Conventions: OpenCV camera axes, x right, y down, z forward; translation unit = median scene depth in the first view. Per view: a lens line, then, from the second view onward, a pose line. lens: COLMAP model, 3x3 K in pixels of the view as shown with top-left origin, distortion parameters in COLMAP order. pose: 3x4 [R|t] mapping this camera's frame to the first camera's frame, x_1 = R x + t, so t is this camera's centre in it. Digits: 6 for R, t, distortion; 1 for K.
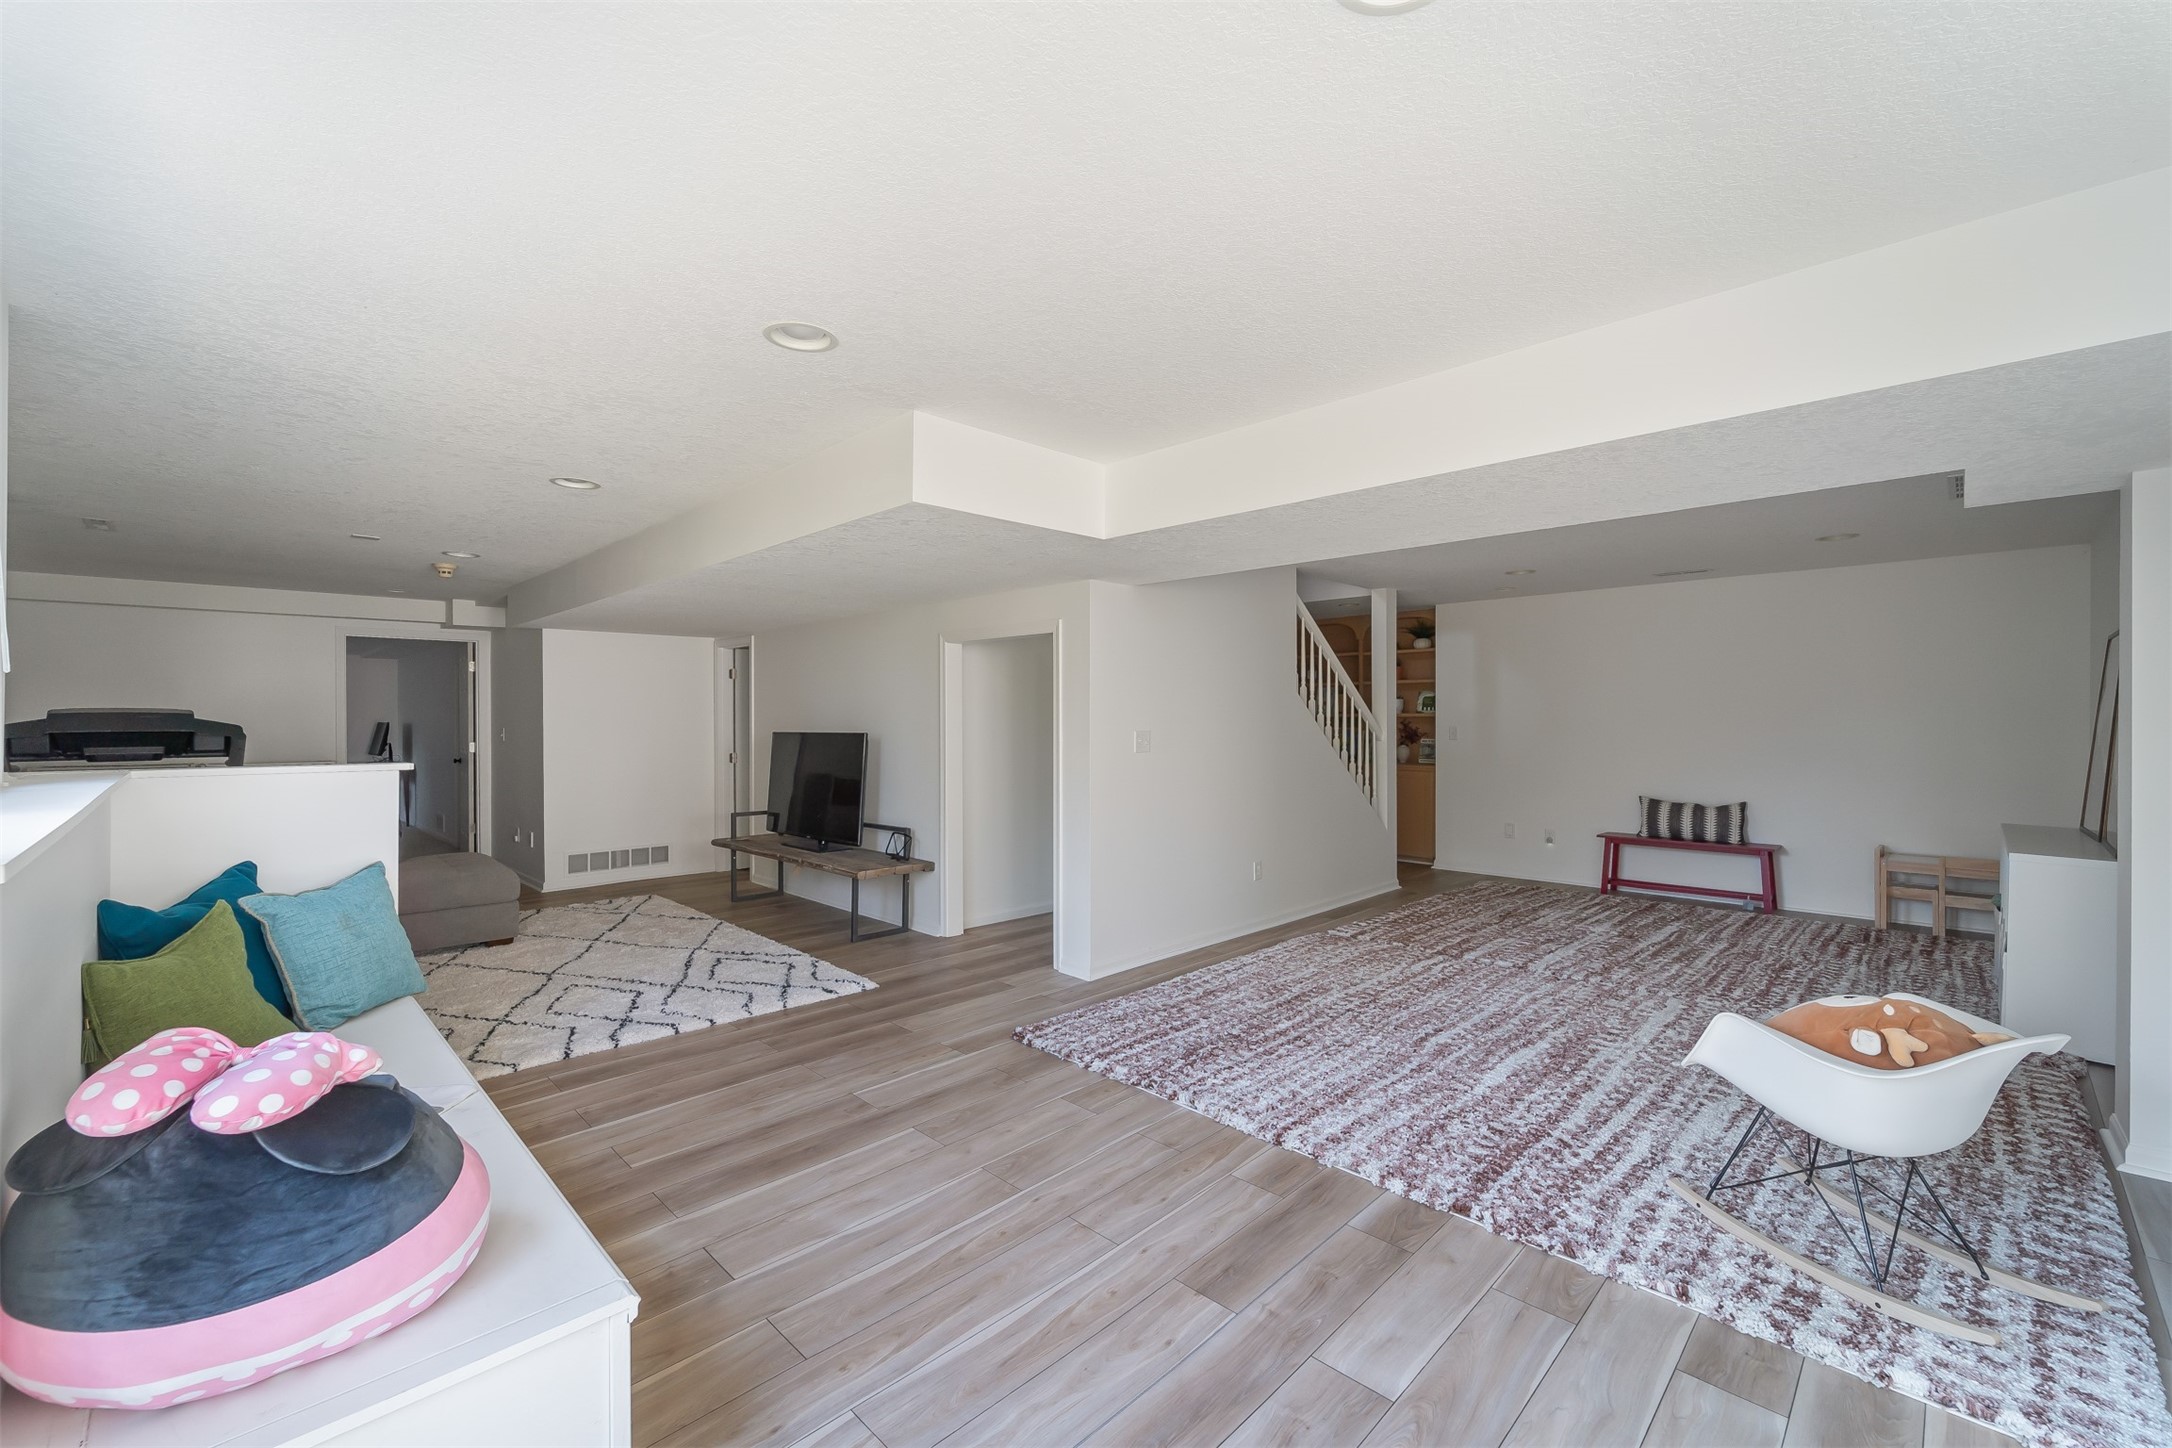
lens RADIAL K [[905.2, 0, 1116.1], [0, 905.2, 718.9], [0, 0, 1]] dist [0.011722, -0.000338]
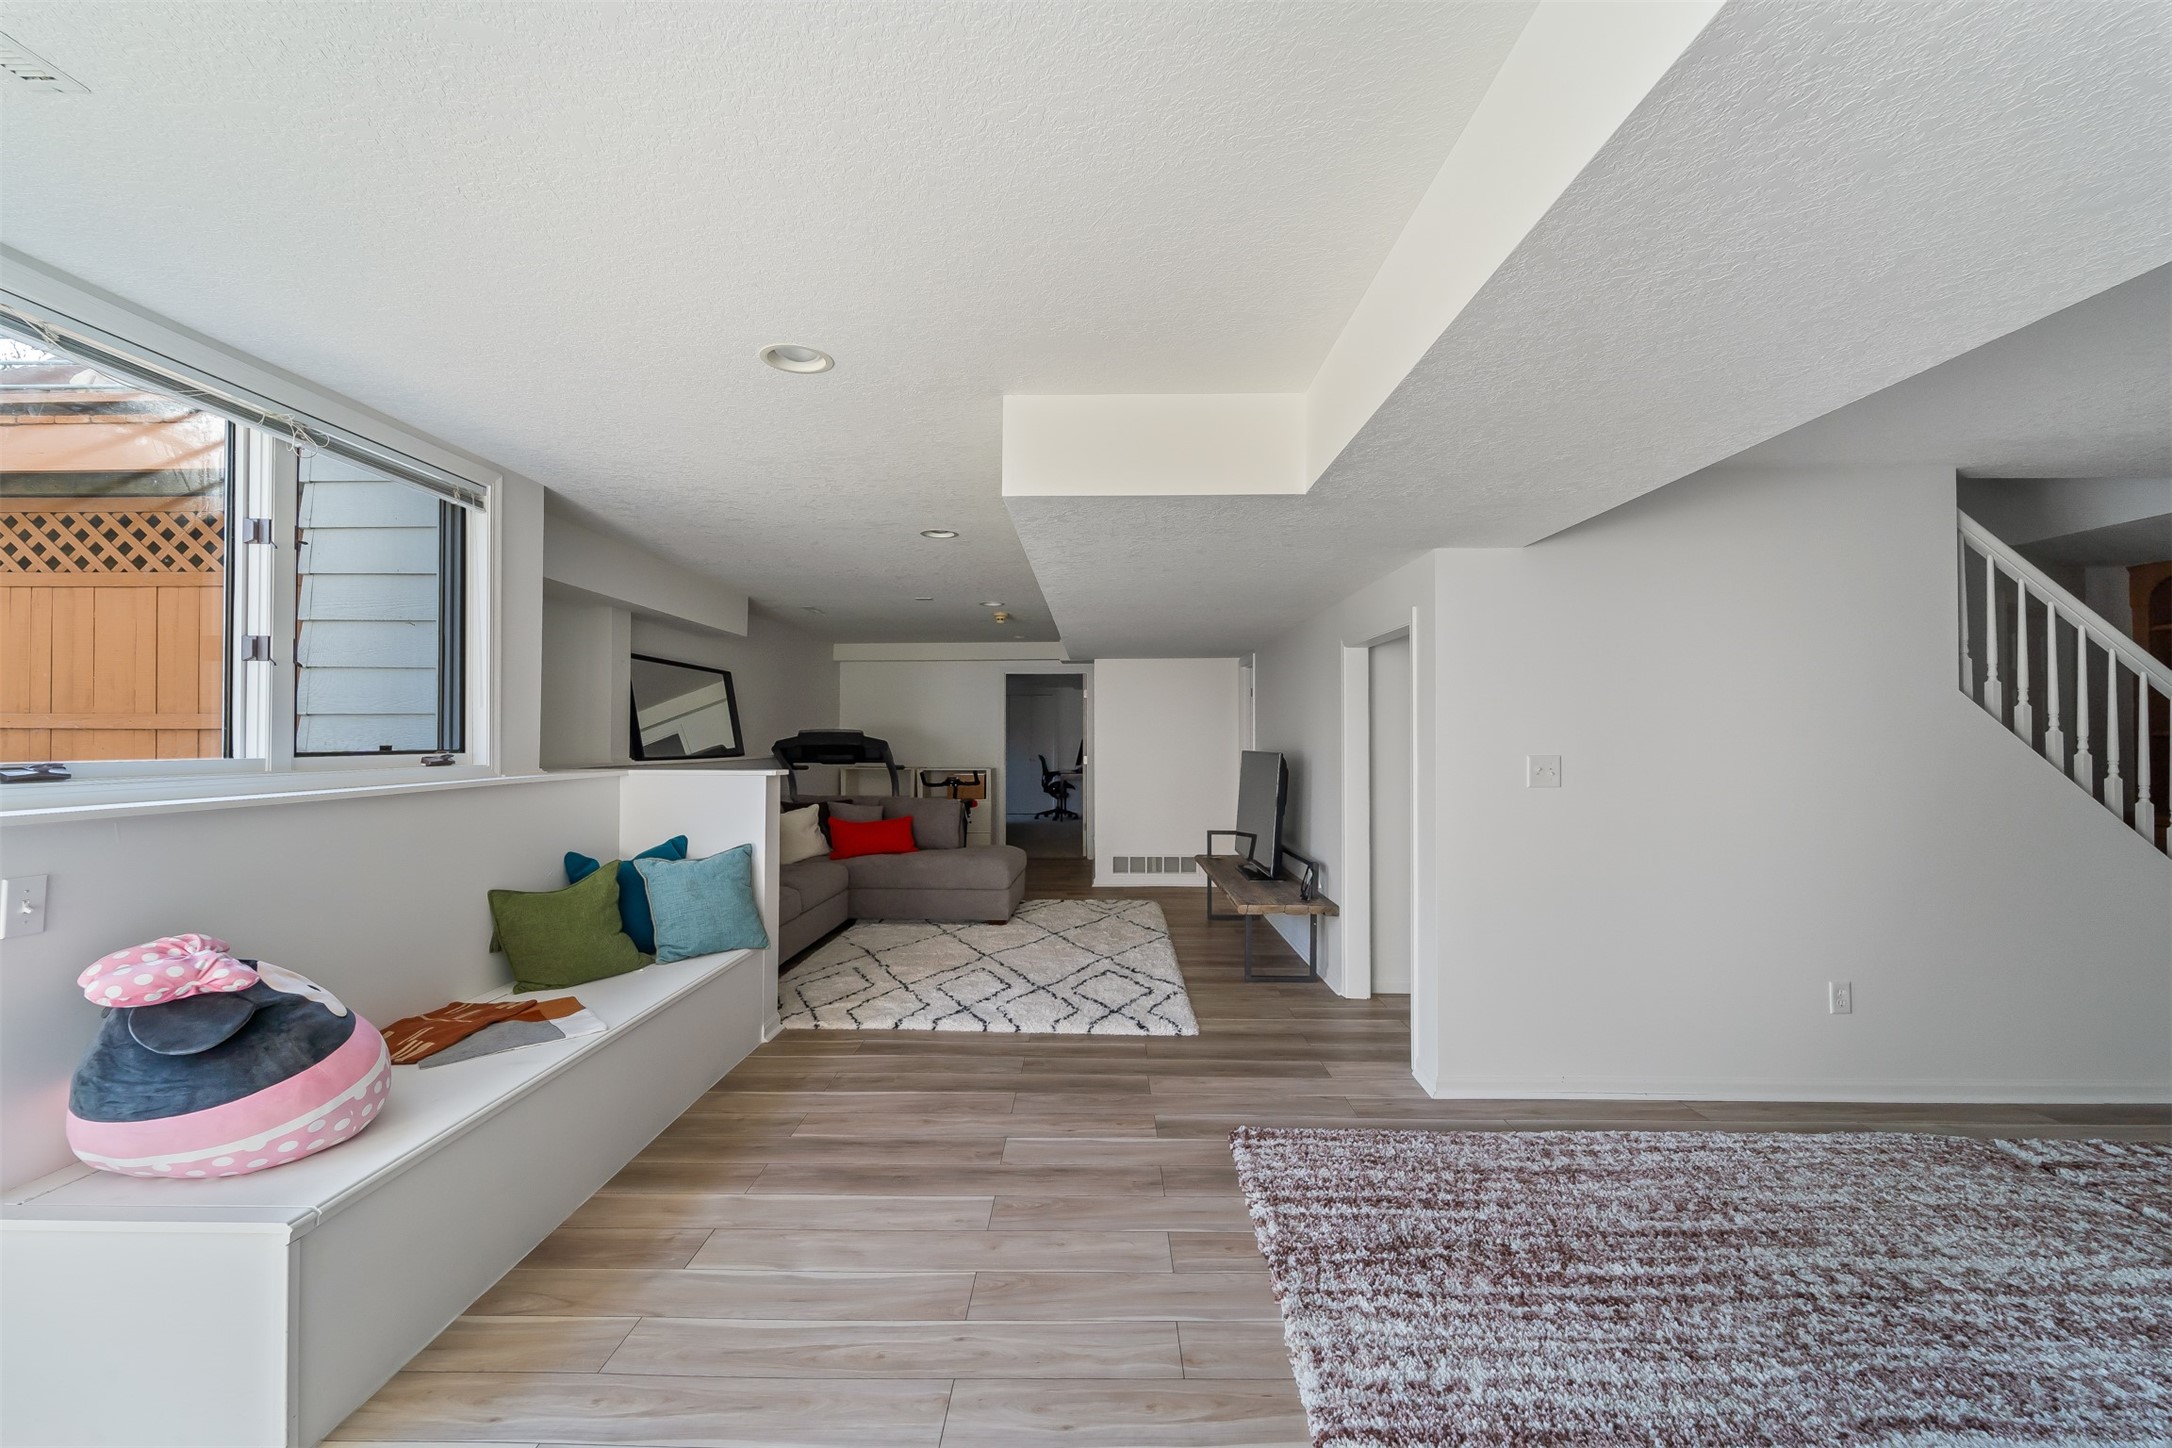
lens RADIAL K [[912.0, 0, 1078.4], [0, 912.0, 723.9], [0, 0, 1]] dist [0.002773, -0.001003]
pose [[0.675695, -0.009800, -0.737116, 0.362121], [-0.000867, 0.999900, -0.014089, -0.000229], [0.737180, 0.010158, 0.675620, 0.330313]]
